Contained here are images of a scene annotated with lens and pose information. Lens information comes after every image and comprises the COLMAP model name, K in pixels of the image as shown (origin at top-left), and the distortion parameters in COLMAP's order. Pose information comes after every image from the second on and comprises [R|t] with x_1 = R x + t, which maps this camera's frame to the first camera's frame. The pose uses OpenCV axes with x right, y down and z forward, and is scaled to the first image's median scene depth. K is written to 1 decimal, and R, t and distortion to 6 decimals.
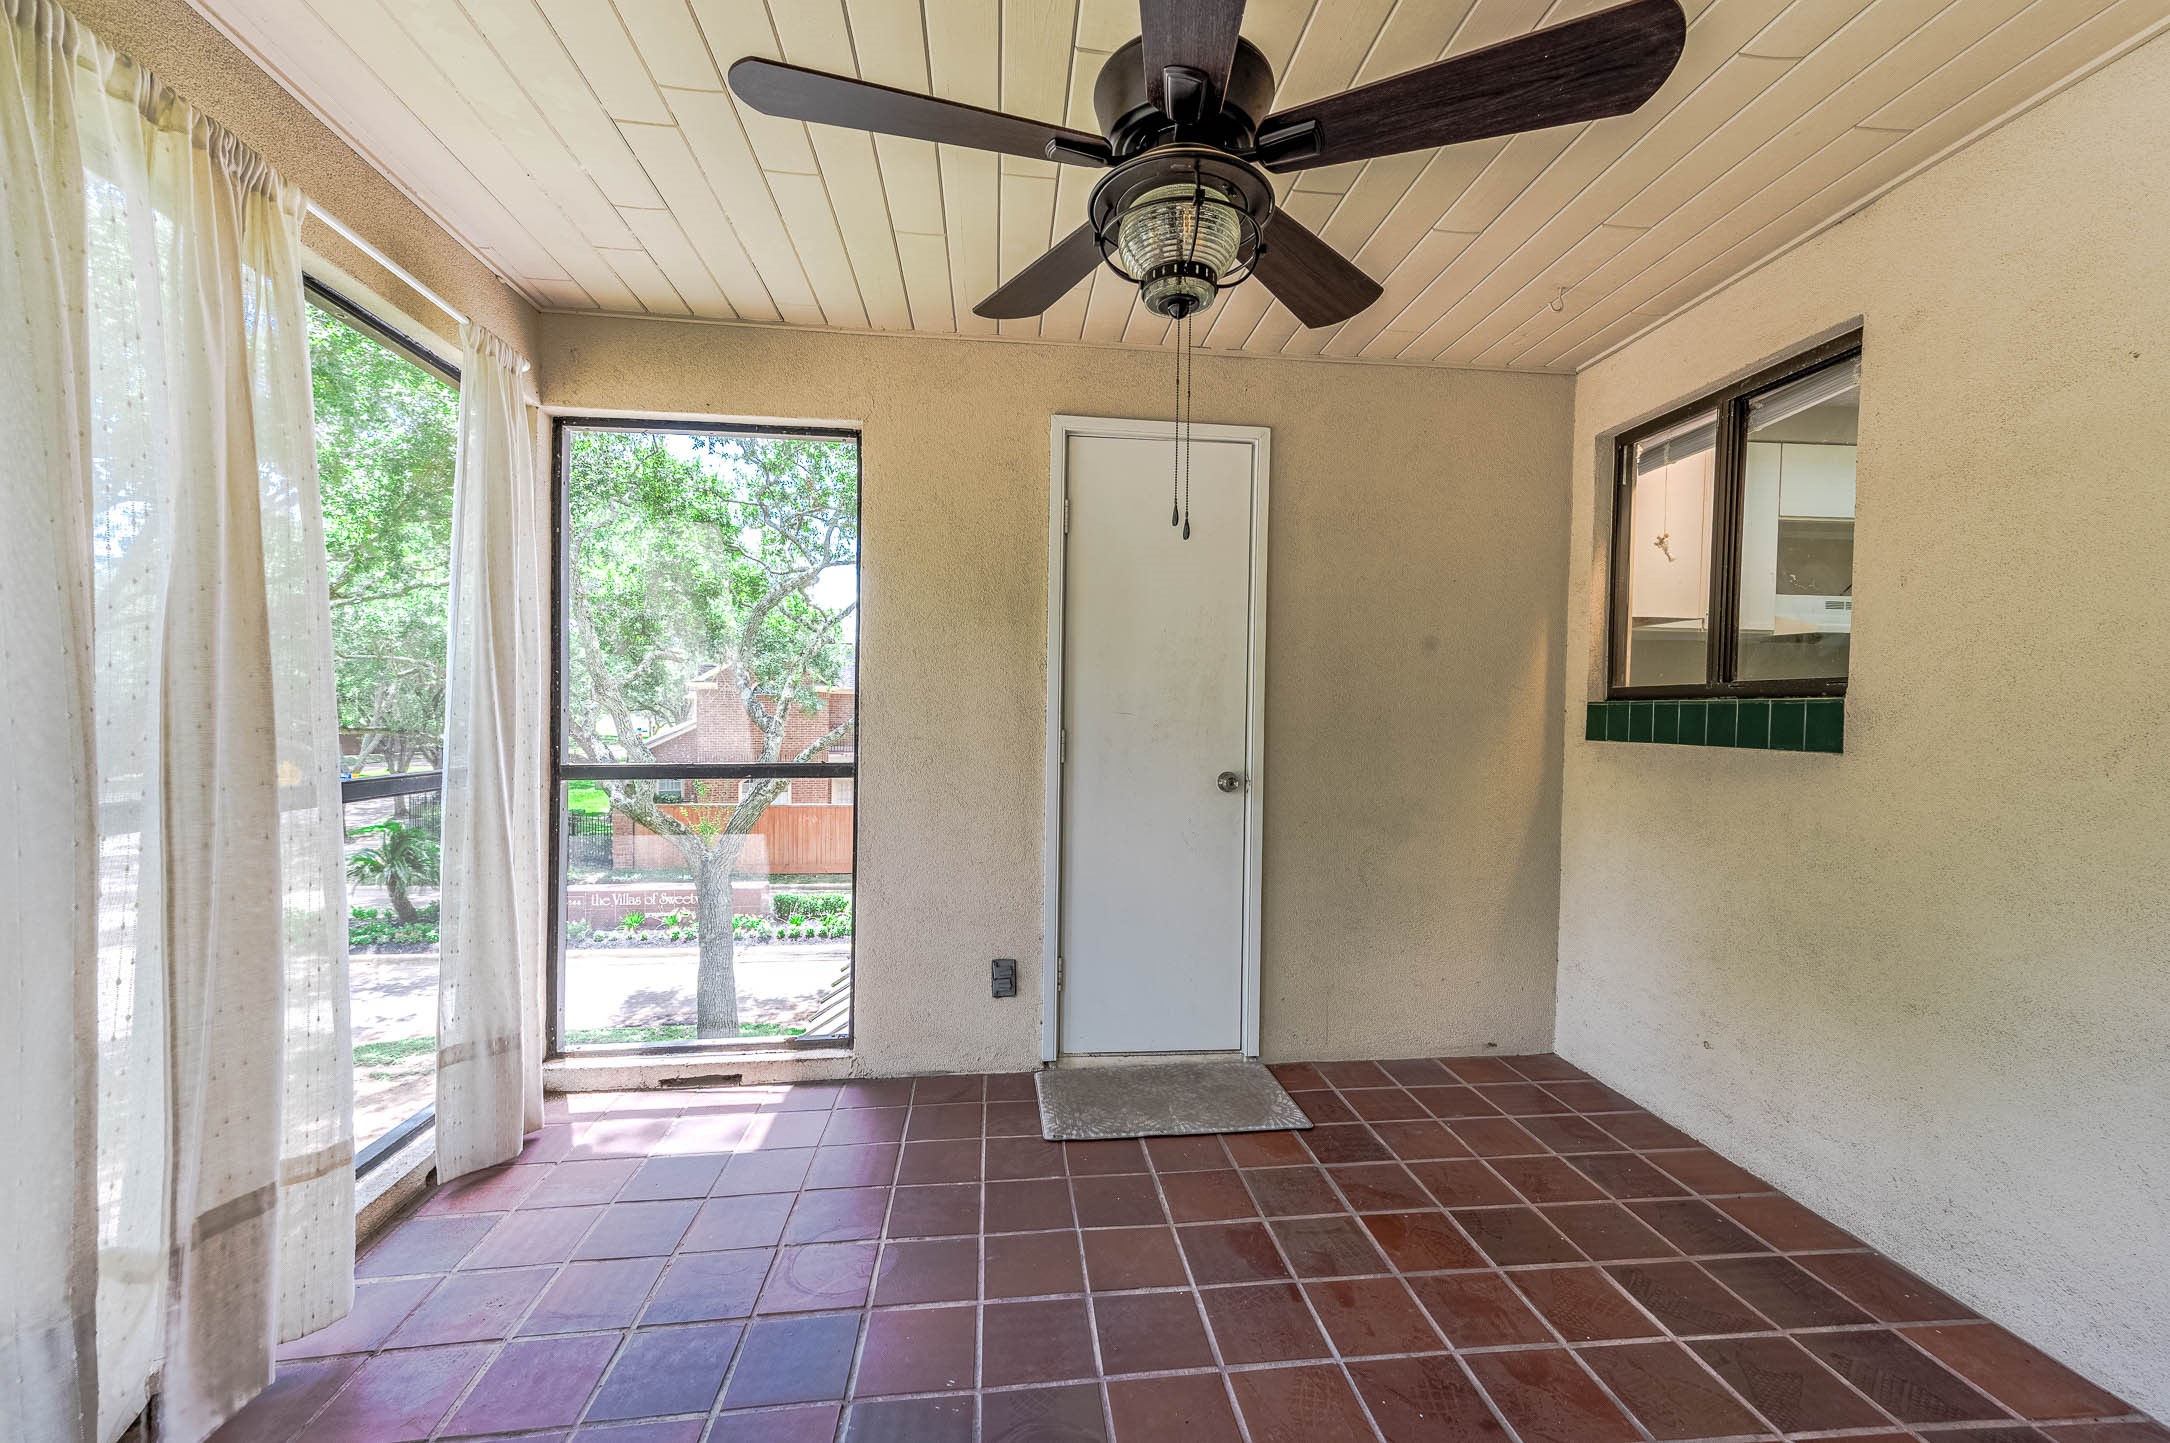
lens RADIAL K [[851.4, 0, 1085.0], [0, 851.4, 721.5], [0, 0, 1]] dist [0.022901, 0.000055]
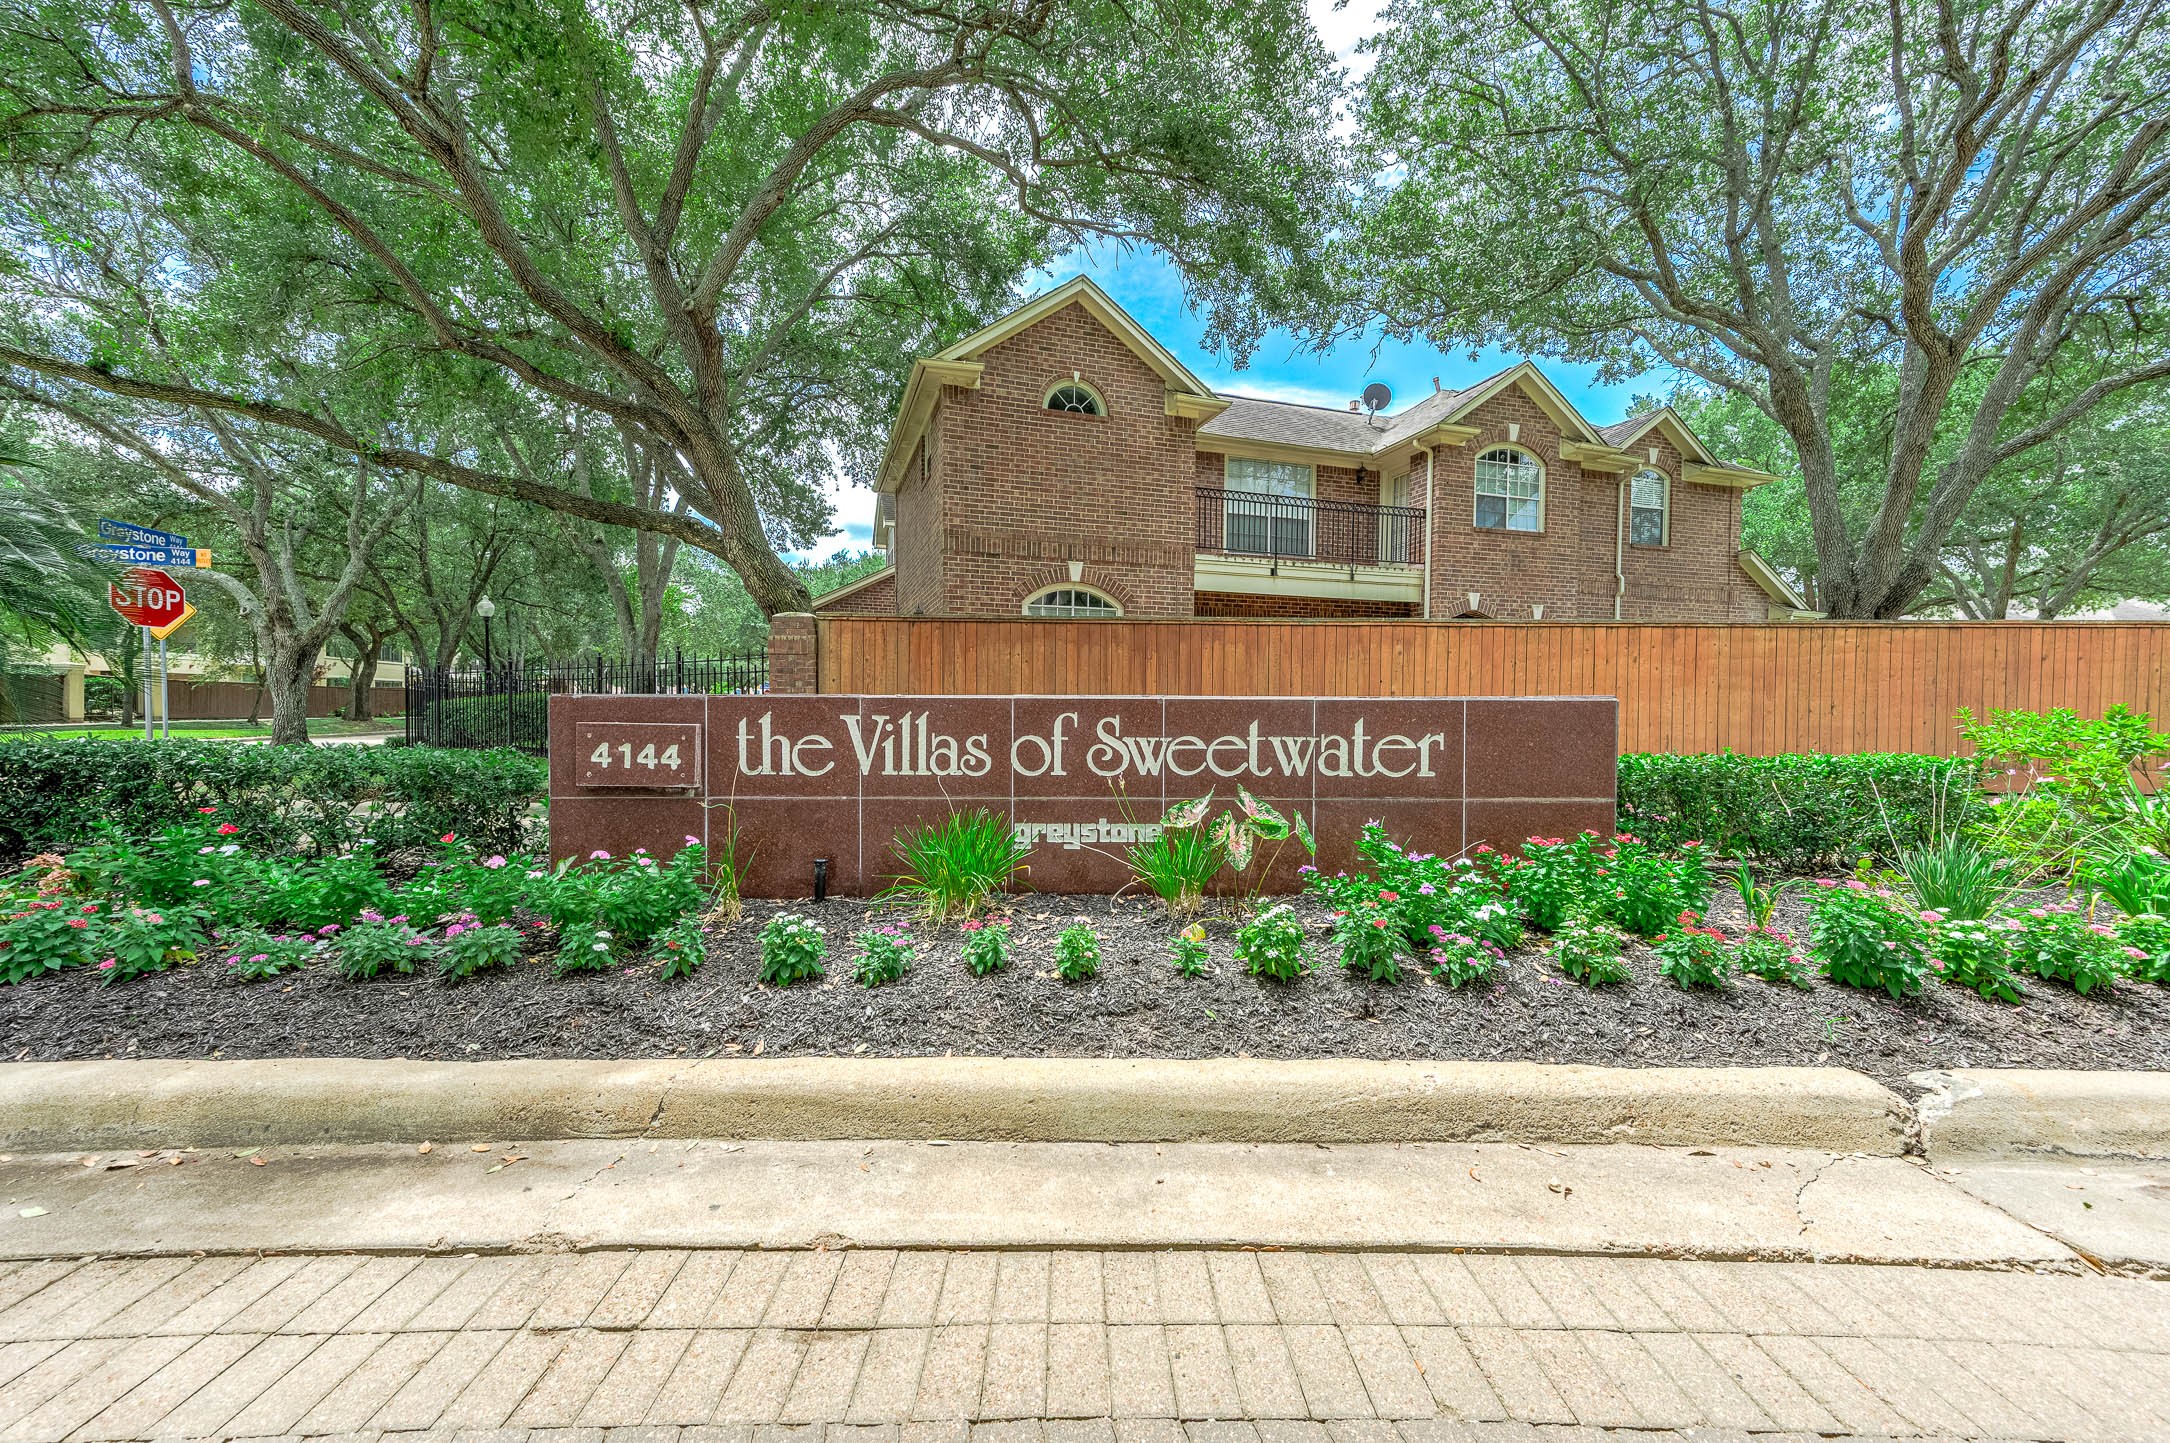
lens RADIAL K [[851.4, 0, 1085.0], [0, 851.4, 721.5], [0, 0, 1]] dist [0.022901, 0.000055]
pose [[0.995051, -0.005501, -0.099208, -0.490667], [0.004790, 0.999961, -0.007399, 0.207613], [0.099245, 0.006887, 0.995039, 0.839446]]
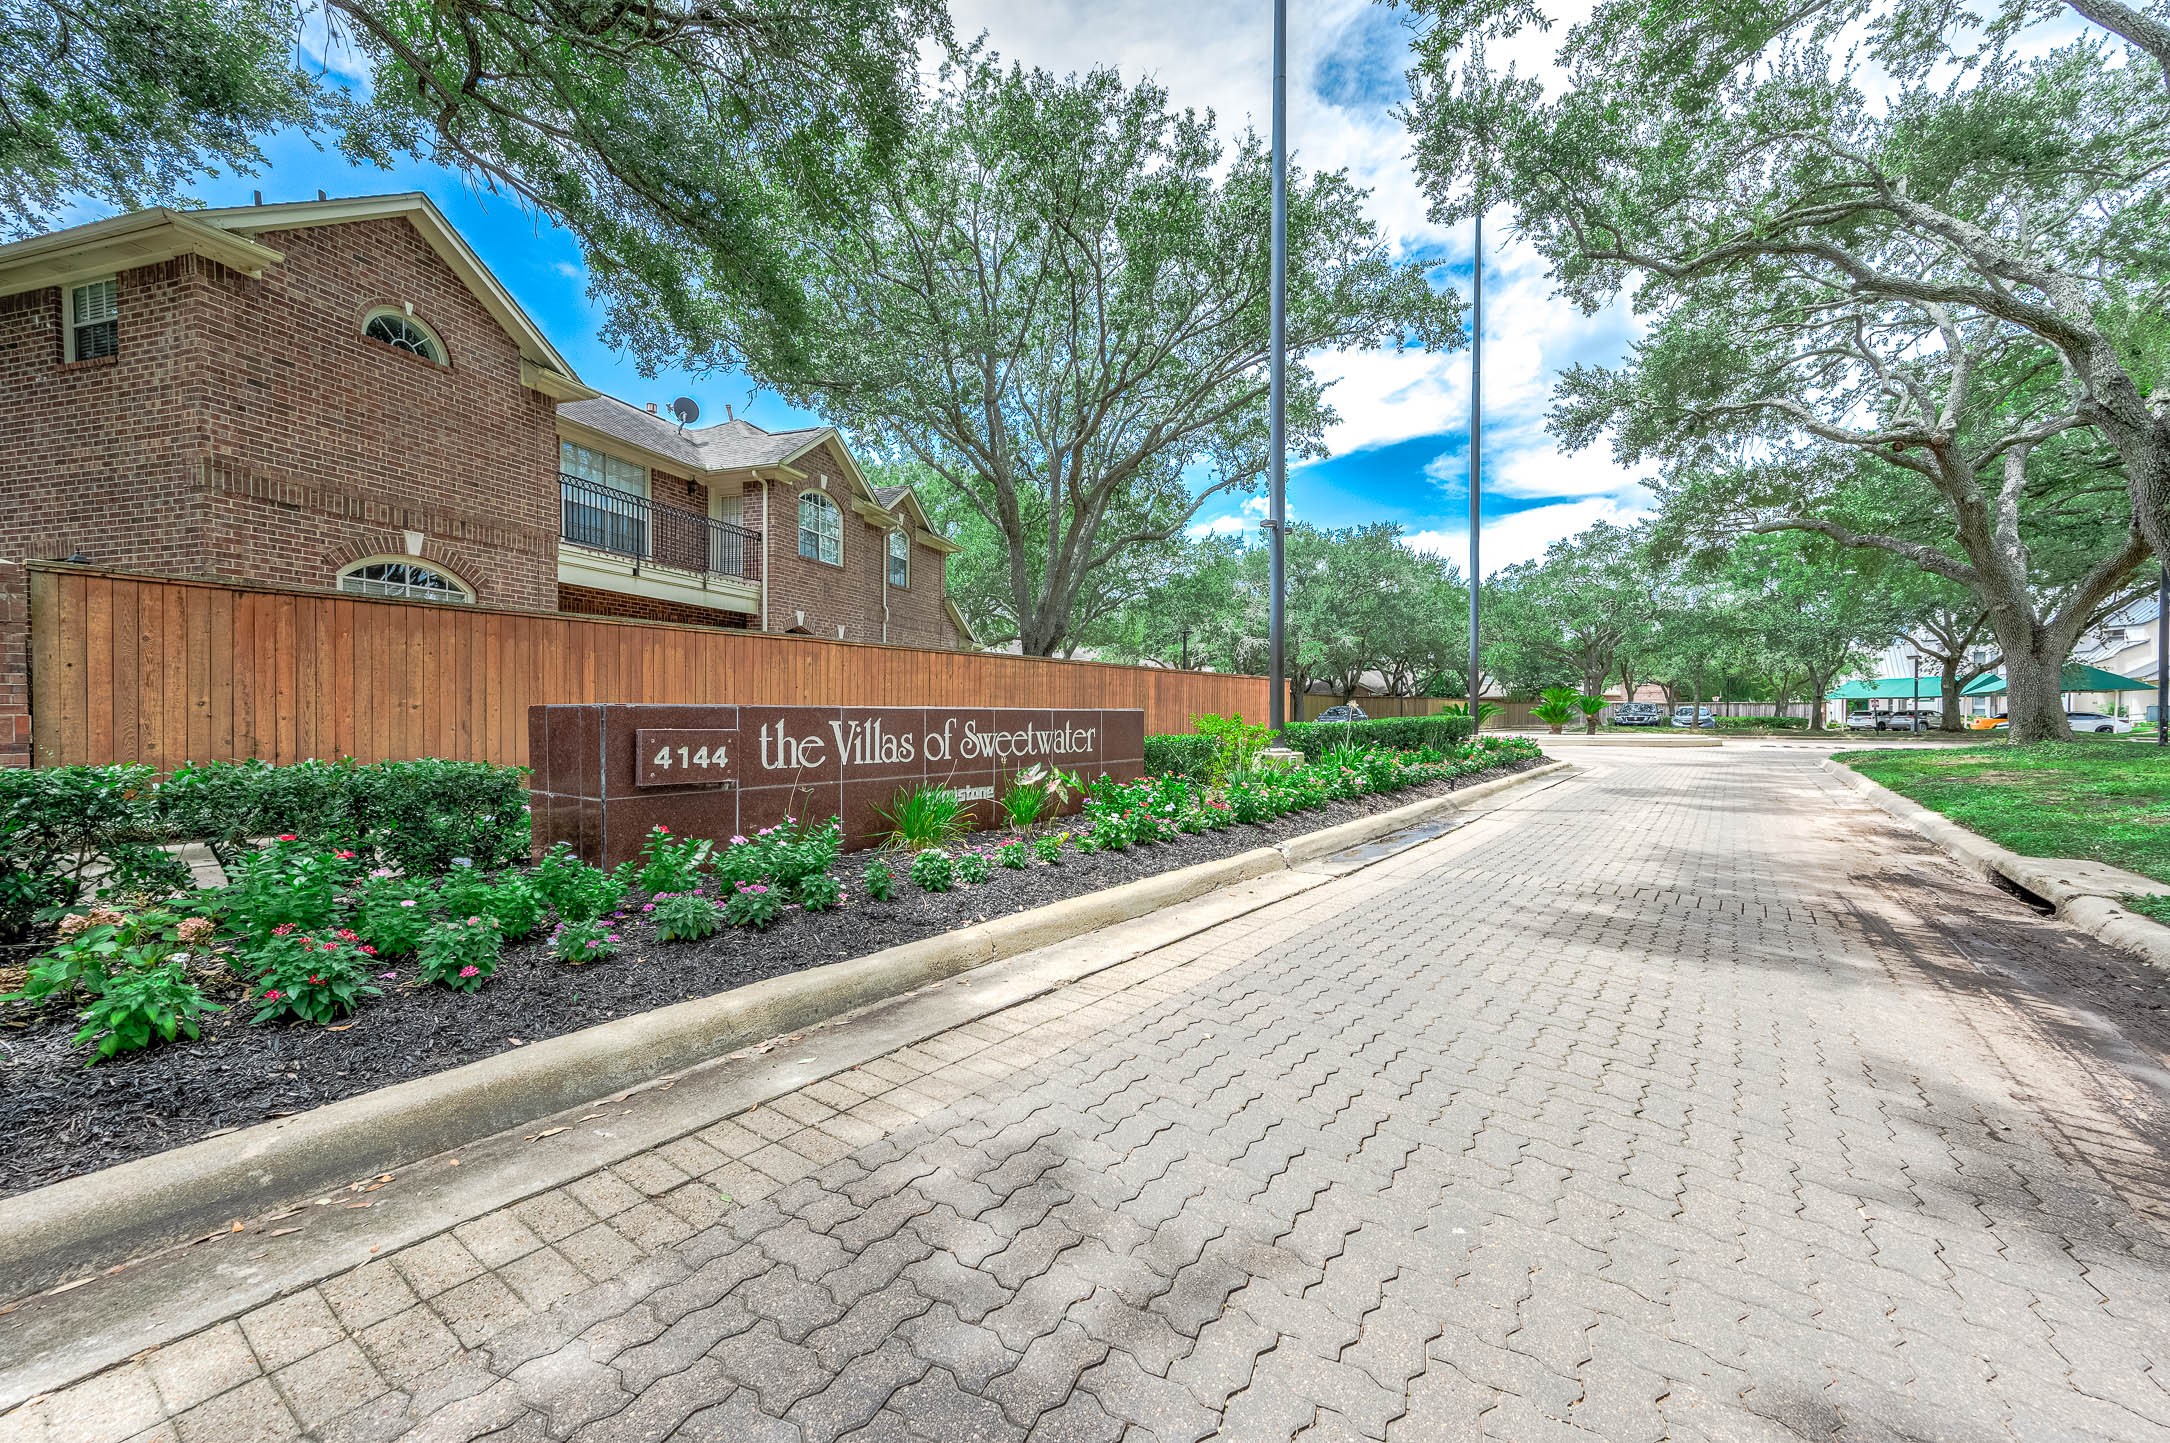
lens RADIAL K [[851.4, 0, 1085.0], [0, 851.4, 721.5], [0, 0, 1]] dist [0.022901, 0.000055]
pose [[0.684952, -0.013607, 0.728461, -0.690832], [0.014726, 0.999880, 0.004830, 0.204669], [-0.728440, 0.007419, 0.685070, 0.794555]]
